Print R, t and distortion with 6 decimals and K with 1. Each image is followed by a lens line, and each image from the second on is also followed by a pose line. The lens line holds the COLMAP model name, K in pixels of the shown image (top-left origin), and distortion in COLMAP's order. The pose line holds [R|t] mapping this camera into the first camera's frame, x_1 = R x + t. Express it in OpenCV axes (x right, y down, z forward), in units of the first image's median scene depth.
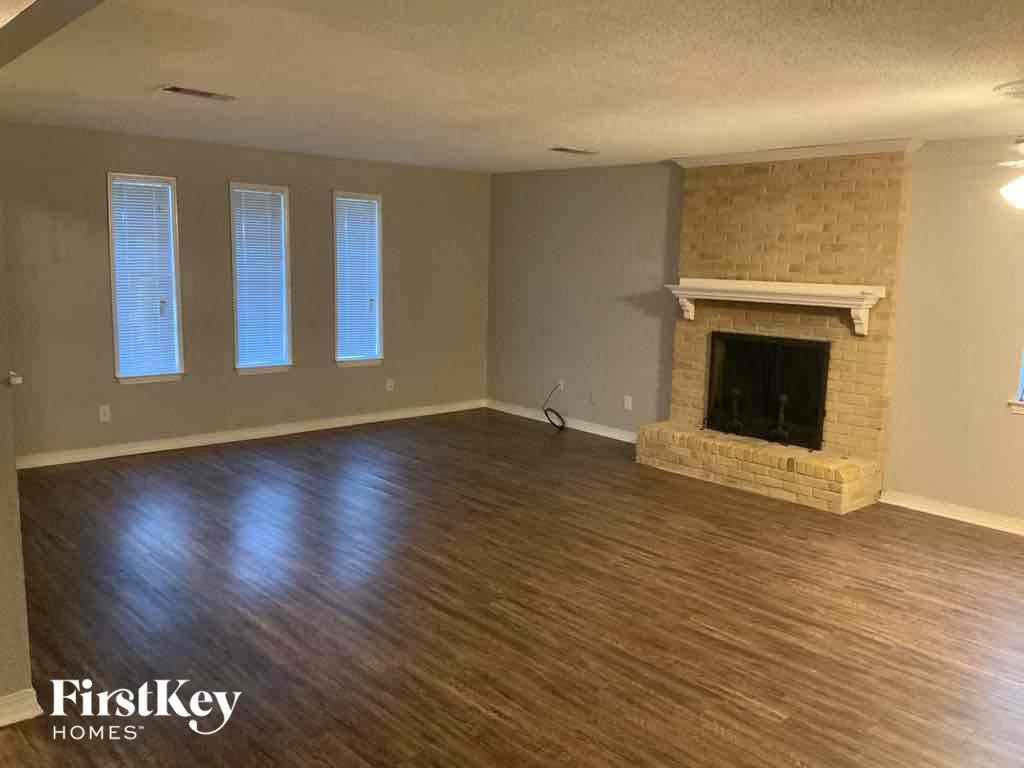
lens RADIAL K [[831.4, 0, 512.0], [0, 831.4, 383.6], [0, 0, 1]] dist [0.021791, -0.016201]
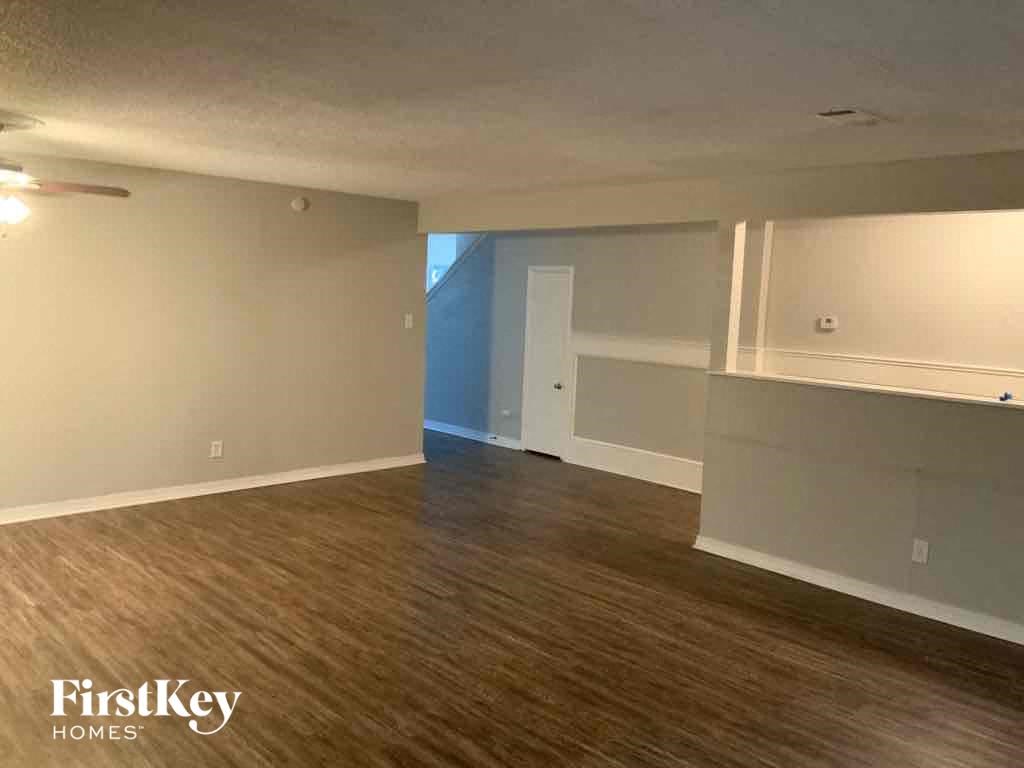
lens RADIAL K [[831.4, 0, 512.7], [0, 831.4, 383.5], [0, 0, 1]] dist [0.021791, -0.016201]
pose [[-0.997201, -0.066794, -0.033584, -0.045721], [-0.073322, 0.961494, 0.264866, -0.320294], [0.014599, 0.266587, -0.963700, 1.975708]]
